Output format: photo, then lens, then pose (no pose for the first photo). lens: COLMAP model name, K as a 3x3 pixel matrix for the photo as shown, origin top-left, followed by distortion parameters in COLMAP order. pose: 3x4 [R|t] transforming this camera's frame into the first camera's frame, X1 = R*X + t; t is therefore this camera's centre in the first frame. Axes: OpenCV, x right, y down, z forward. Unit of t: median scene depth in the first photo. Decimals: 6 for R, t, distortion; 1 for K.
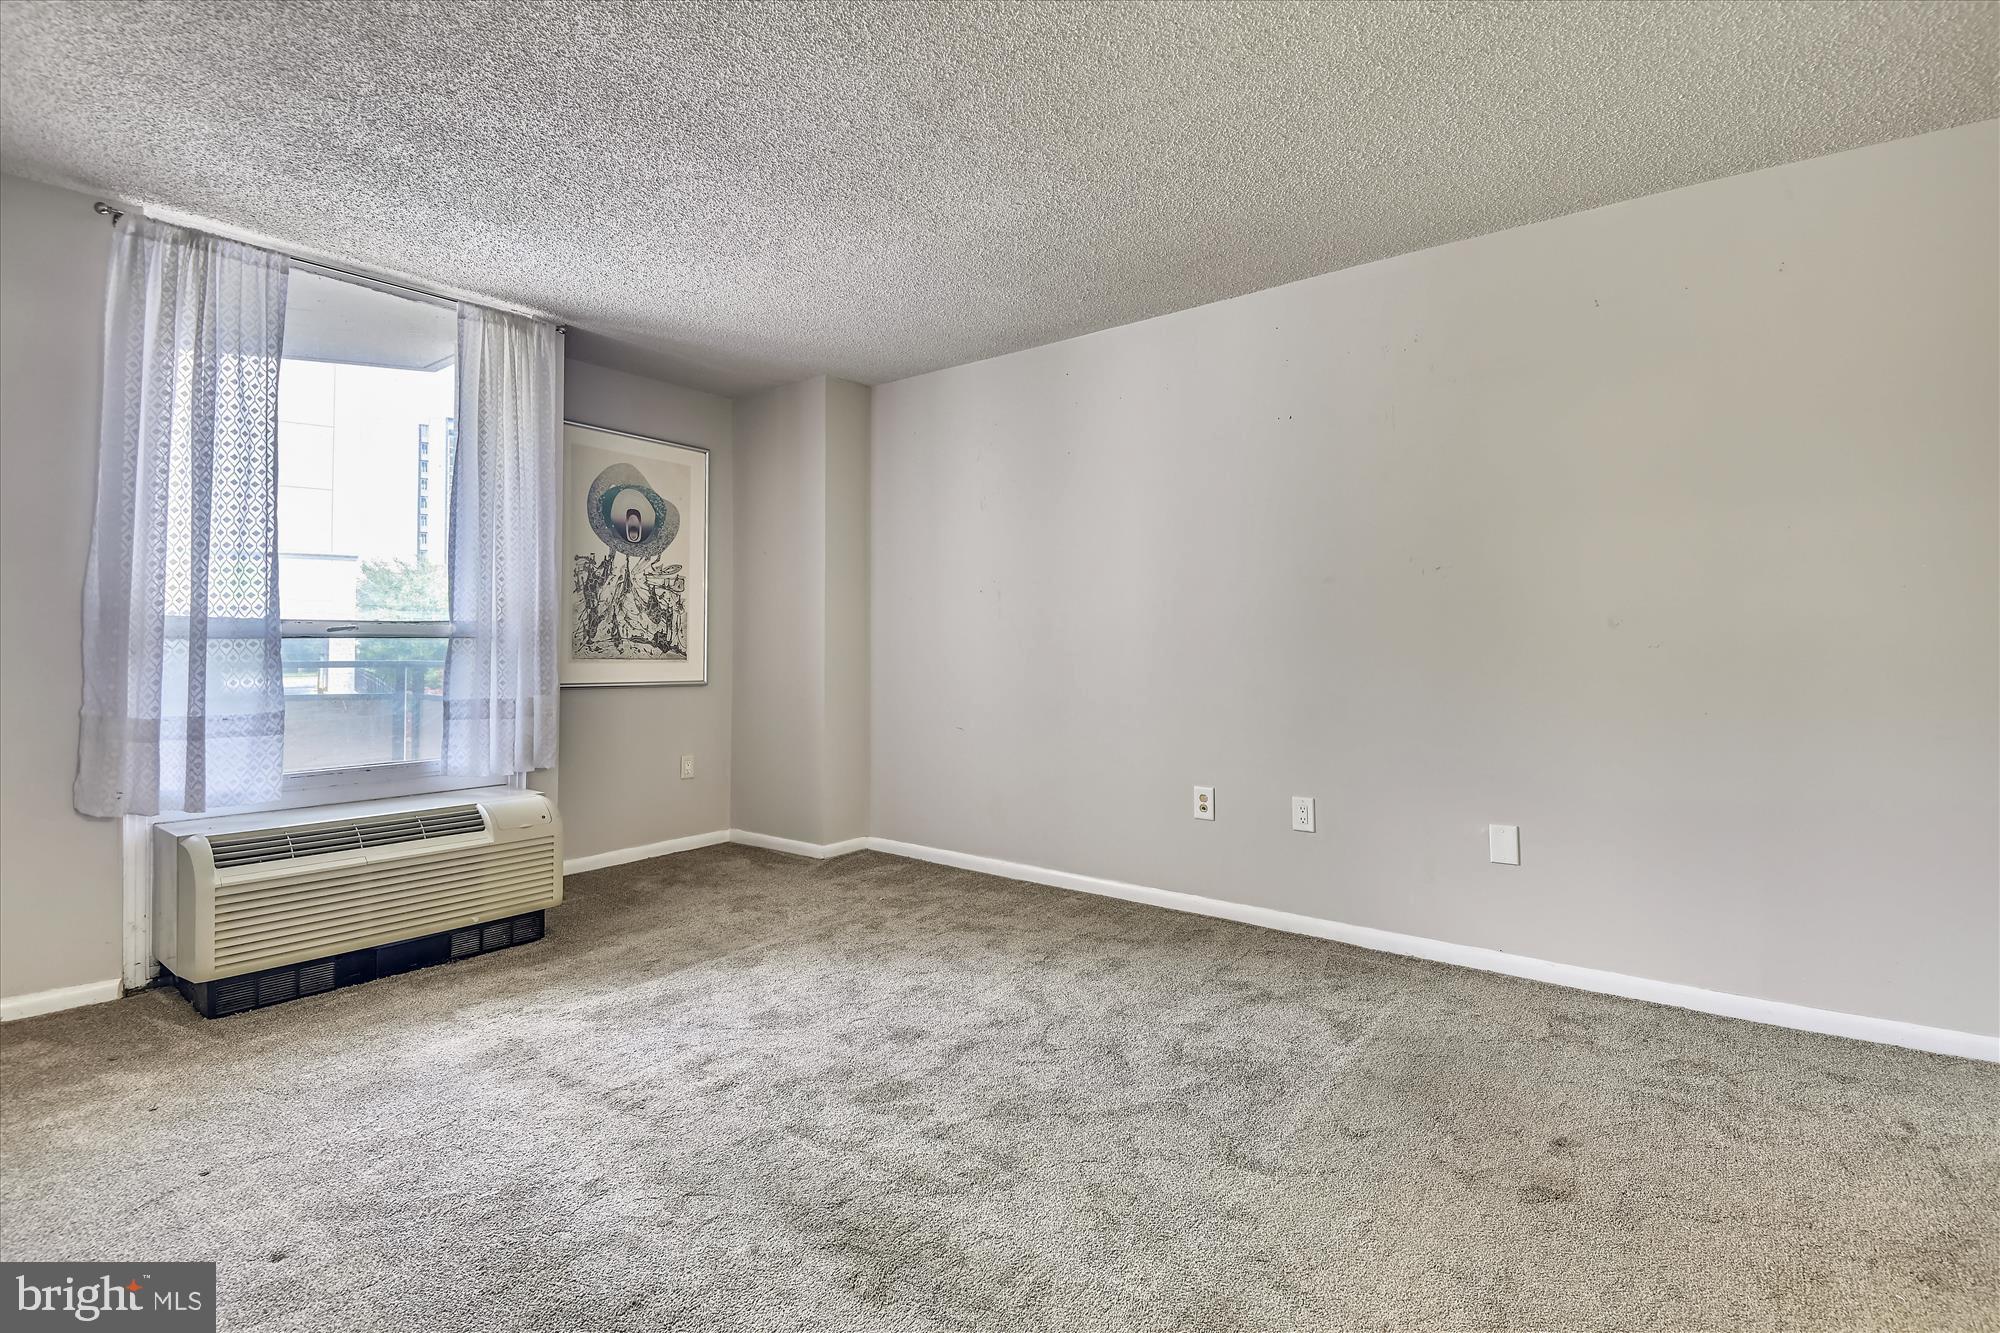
lens RADIAL K [[913.4, 0, 1046.2], [0, 913.4, 636.7], [0, 0, 1]] dist [-0.004187, -0.005640]
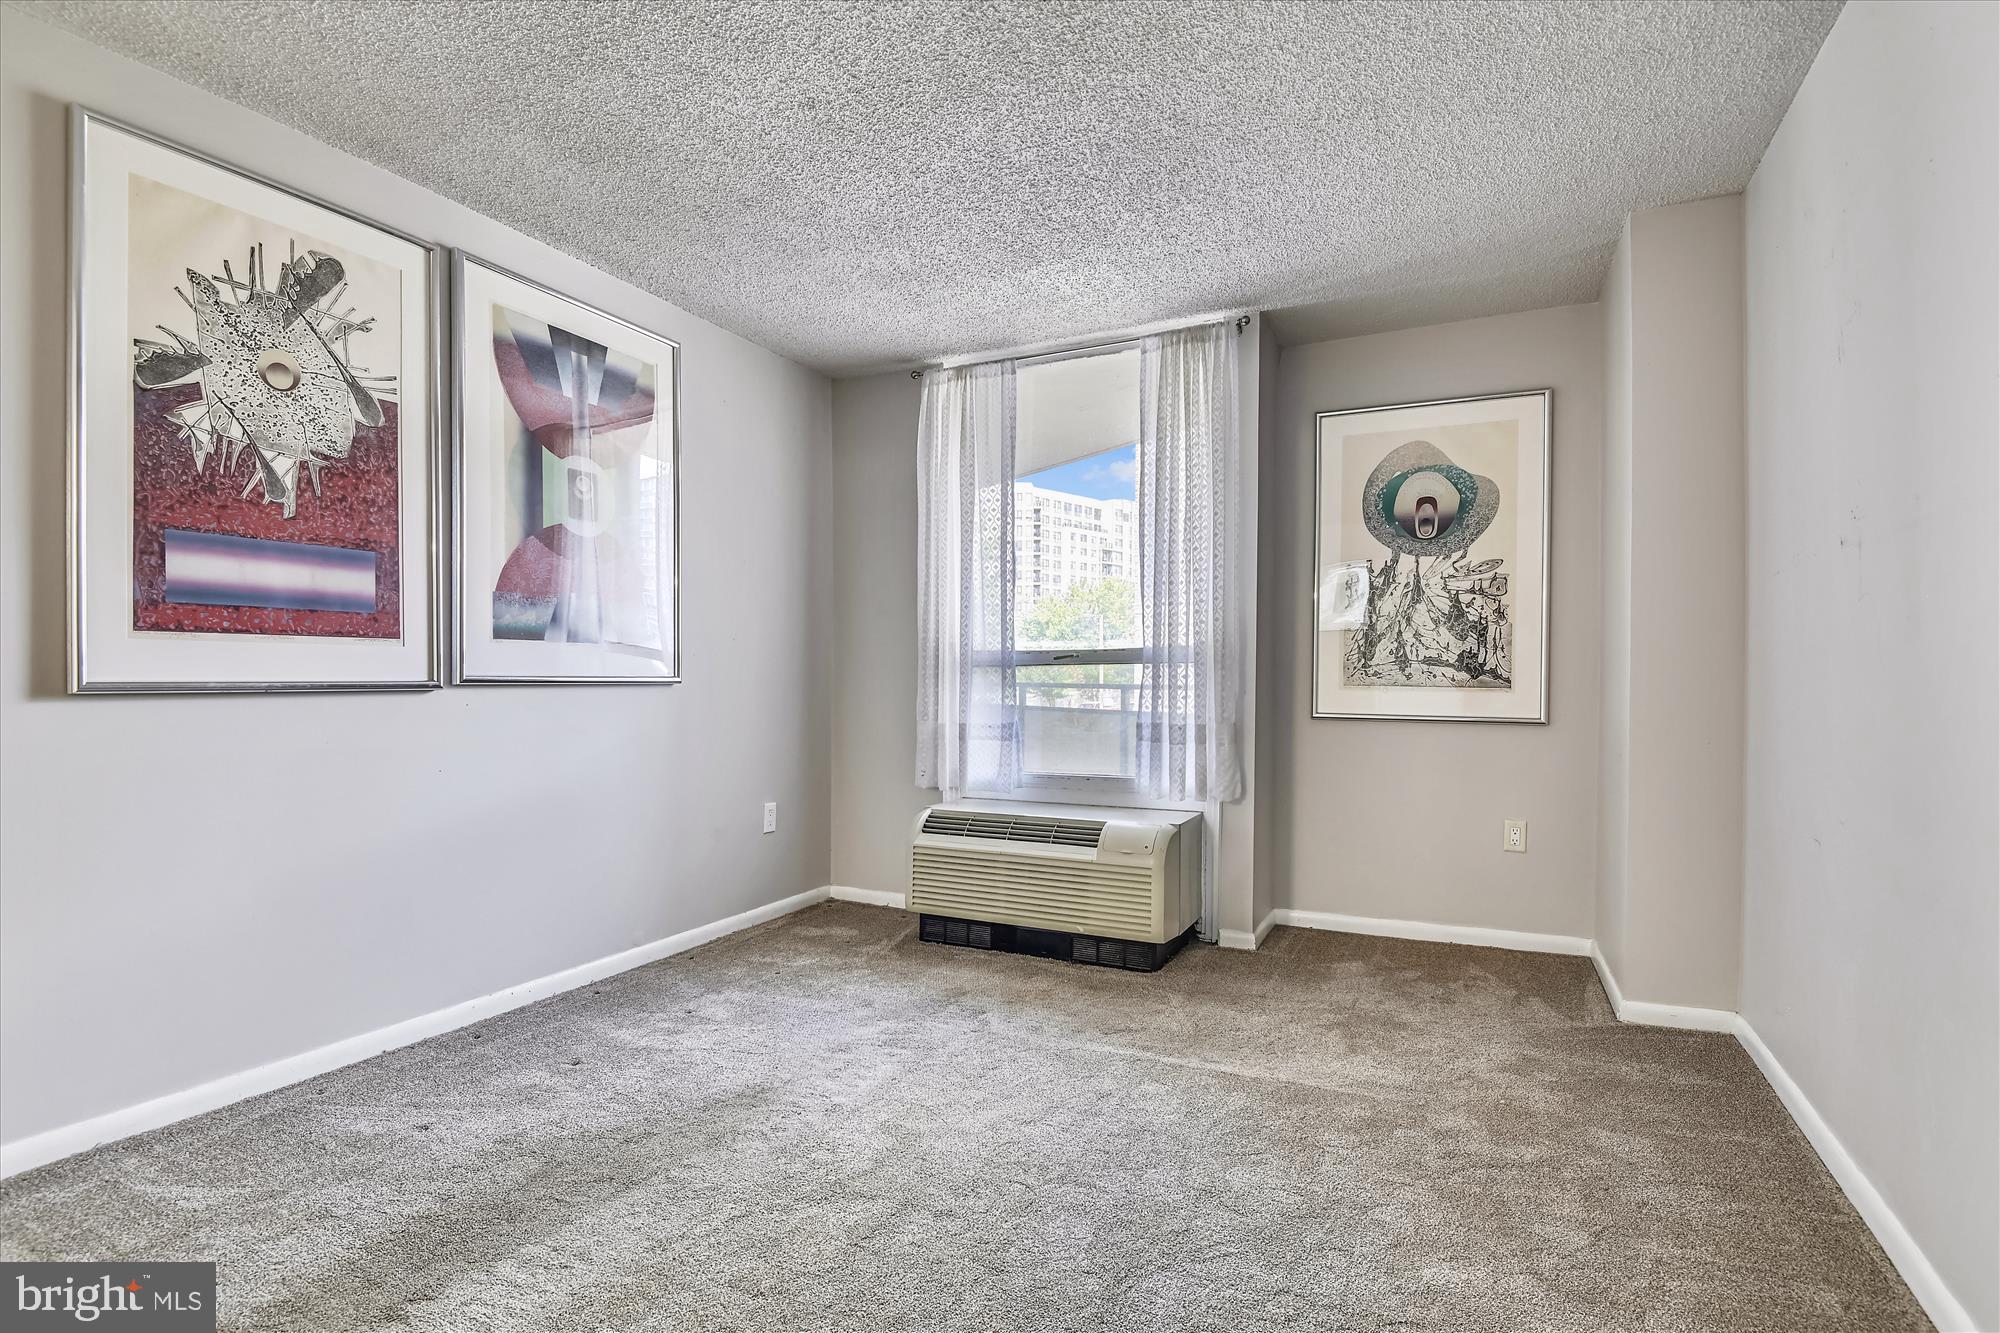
lens RADIAL K [[984.7, 0, 1010.7], [0, 984.7, 680.8], [0, 0, 1]] dist [0.006633, -0.006429]
pose [[0.164565, 0.010325, -0.986312, 0.334004], [0.014513, 0.999812, 0.012888, 0.003517], [0.986260, -0.016436, 0.164384, 0.503801]]
